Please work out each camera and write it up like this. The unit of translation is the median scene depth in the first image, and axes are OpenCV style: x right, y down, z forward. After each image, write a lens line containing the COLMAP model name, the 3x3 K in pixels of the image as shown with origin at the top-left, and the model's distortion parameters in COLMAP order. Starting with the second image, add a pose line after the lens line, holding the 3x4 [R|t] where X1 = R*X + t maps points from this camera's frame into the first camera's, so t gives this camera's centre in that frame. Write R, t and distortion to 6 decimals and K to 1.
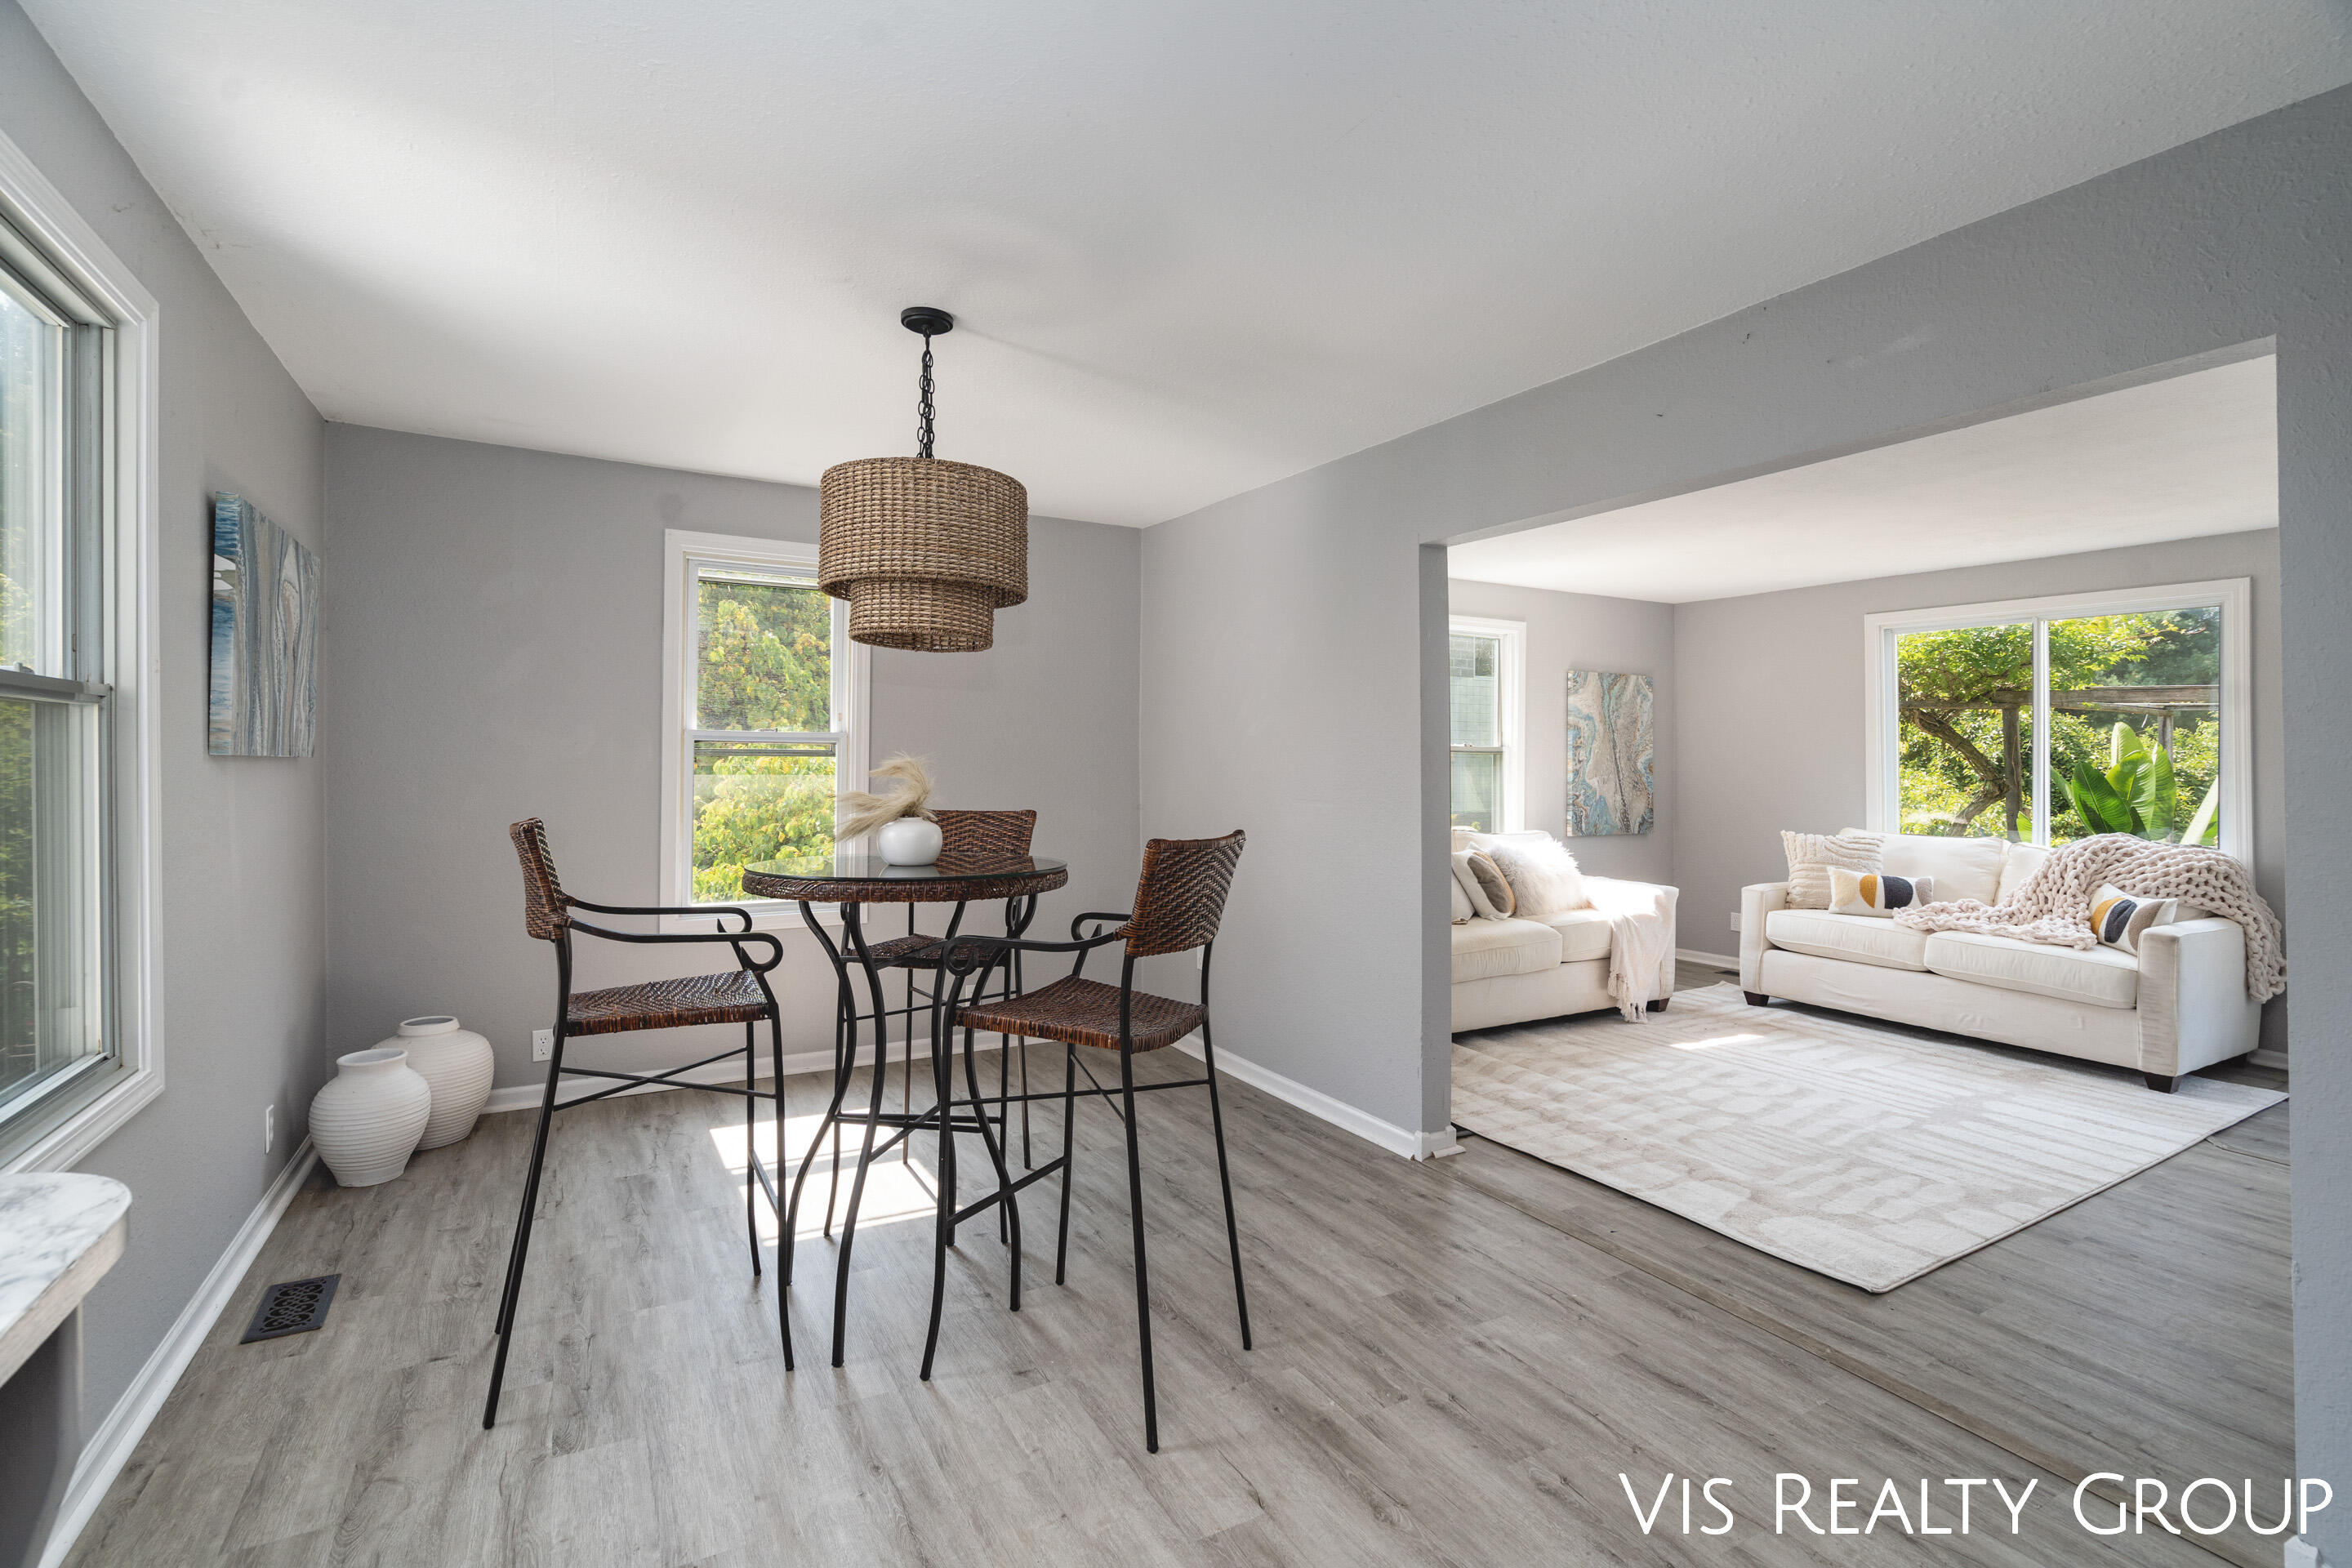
lens RADIAL K [[1078.8, 0, 1177.8], [0, 1078.8, 764.3], [0, 0, 1]] dist [-0.000151, 0.003157]
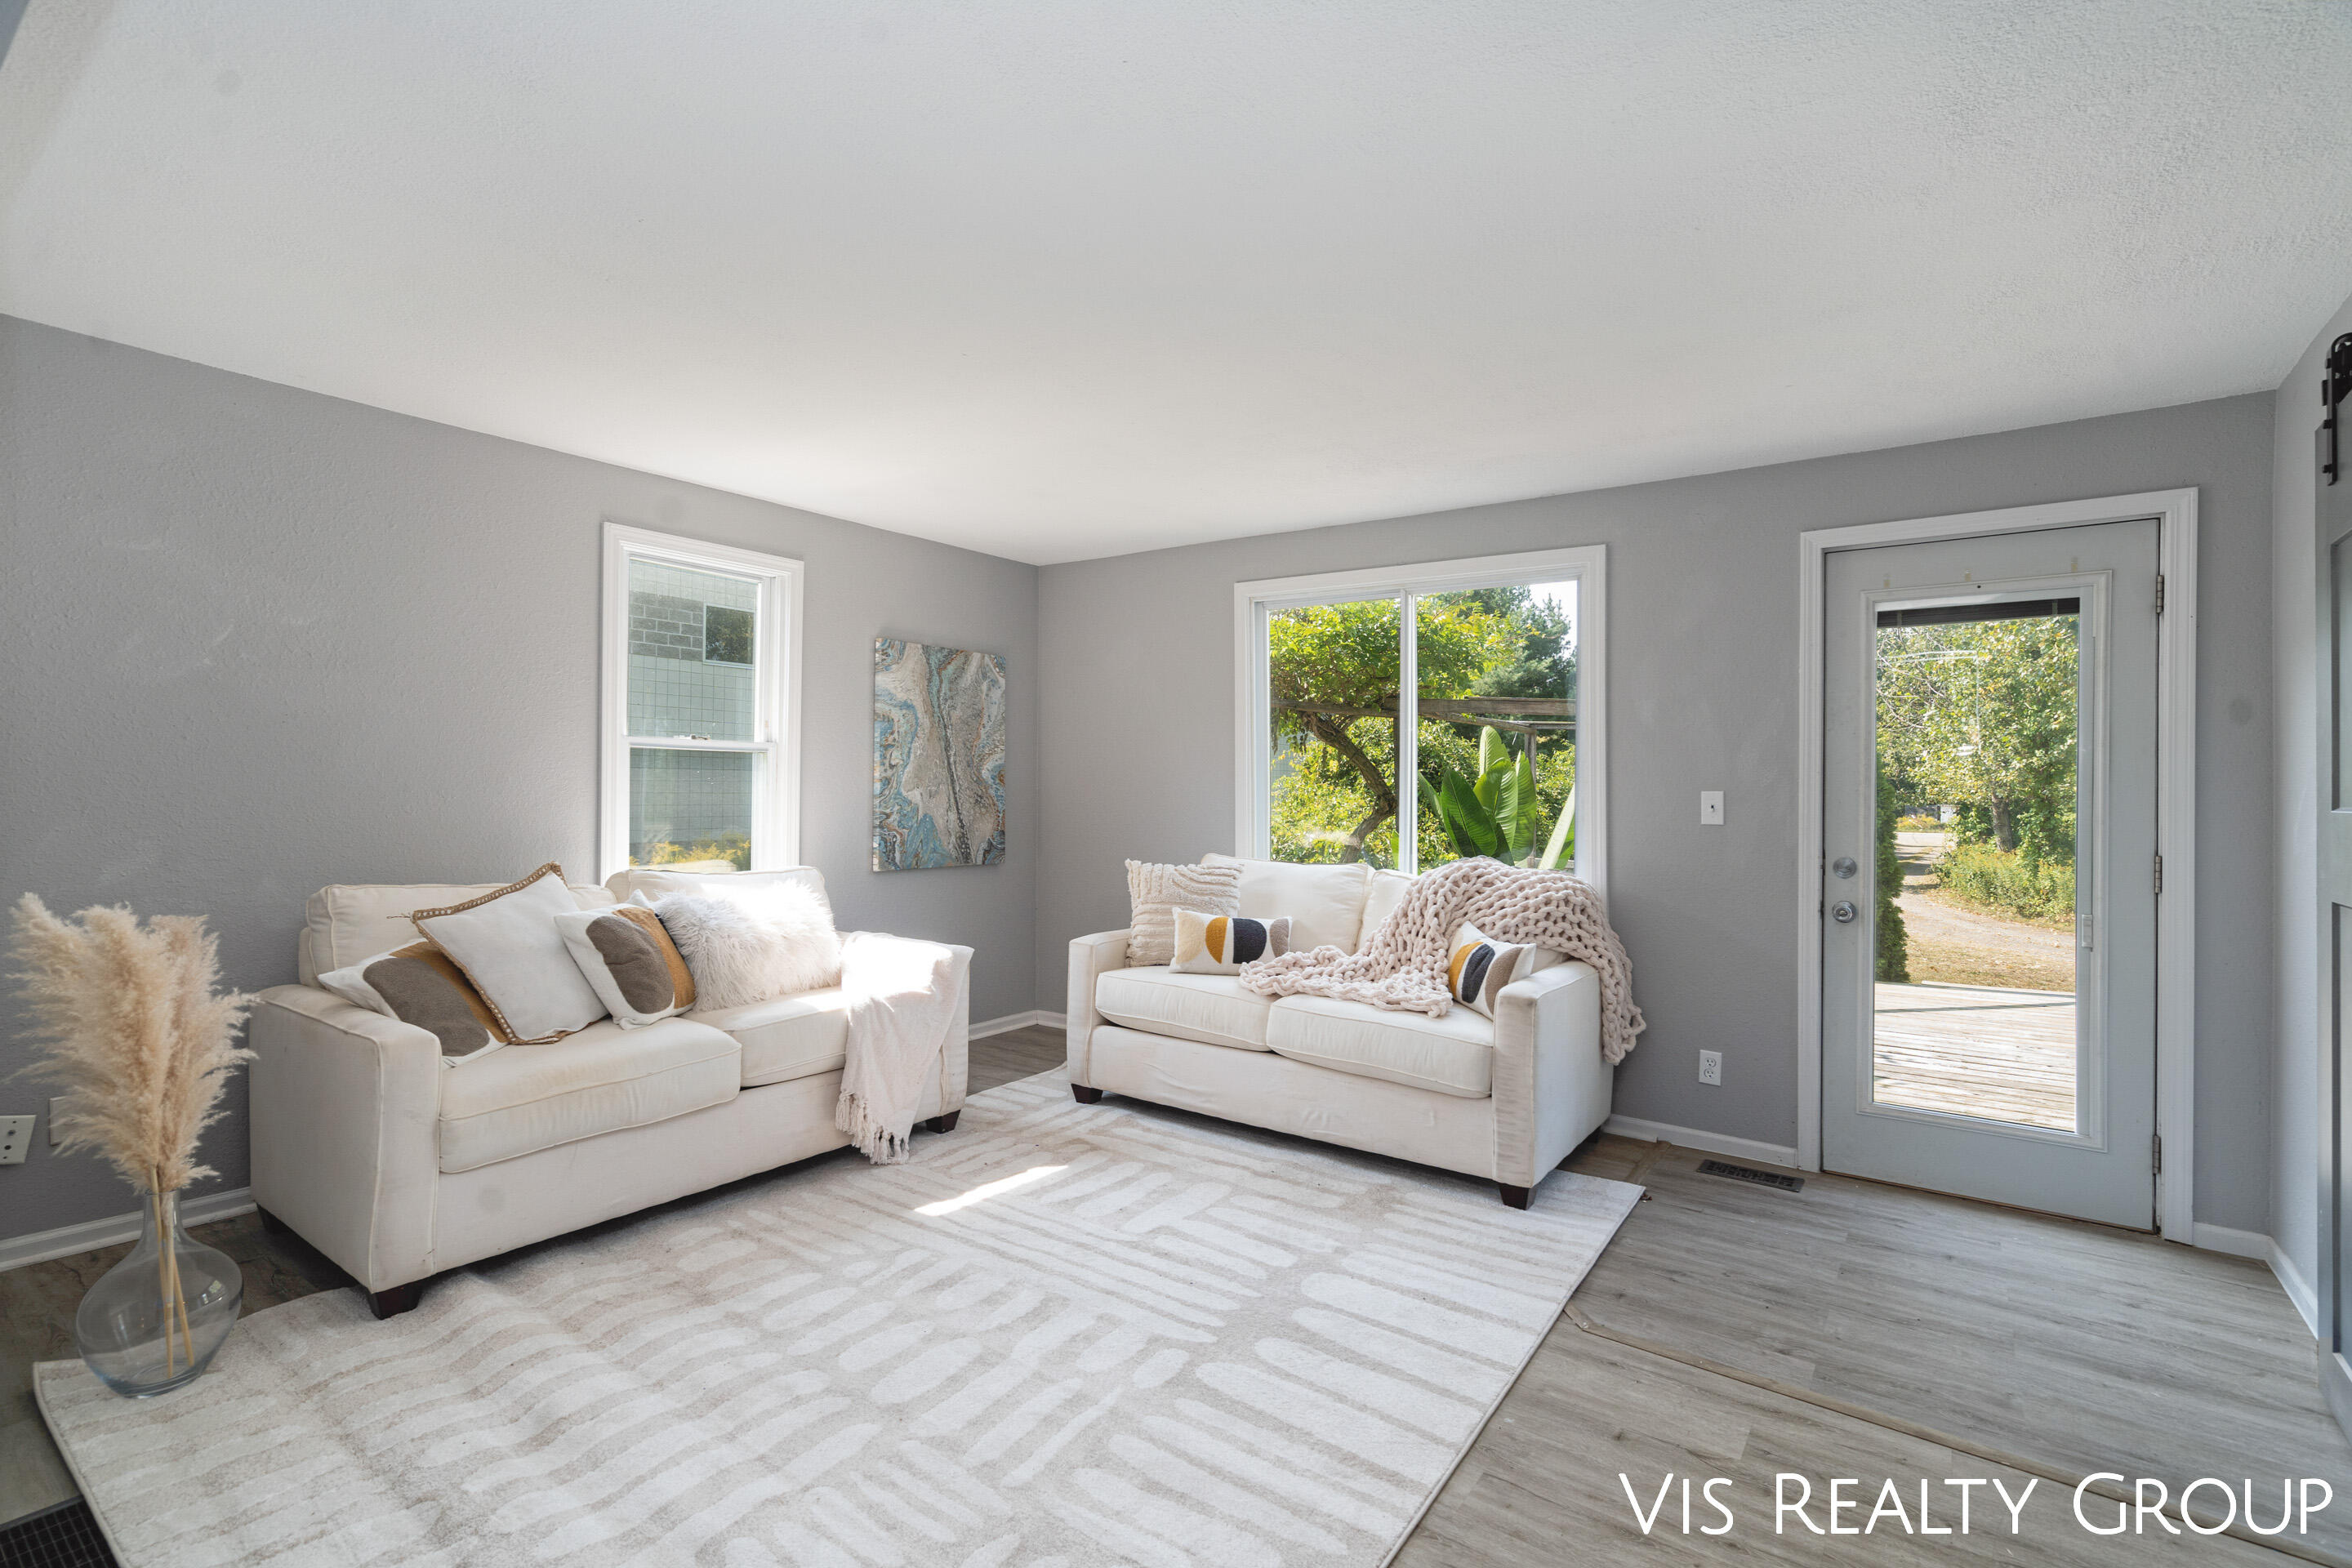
lens RADIAL K [[1078.8, 0, 1174.6], [0, 1078.8, 784.1], [0, 0, 1]] dist [-0.000151, 0.003157]
pose [[0.913613, 0.005874, 0.406543, 0.319263], [-0.005459, 0.999983, -0.002180, 0.012294], [-0.406549, -0.000227, 0.913629, 0.341302]]
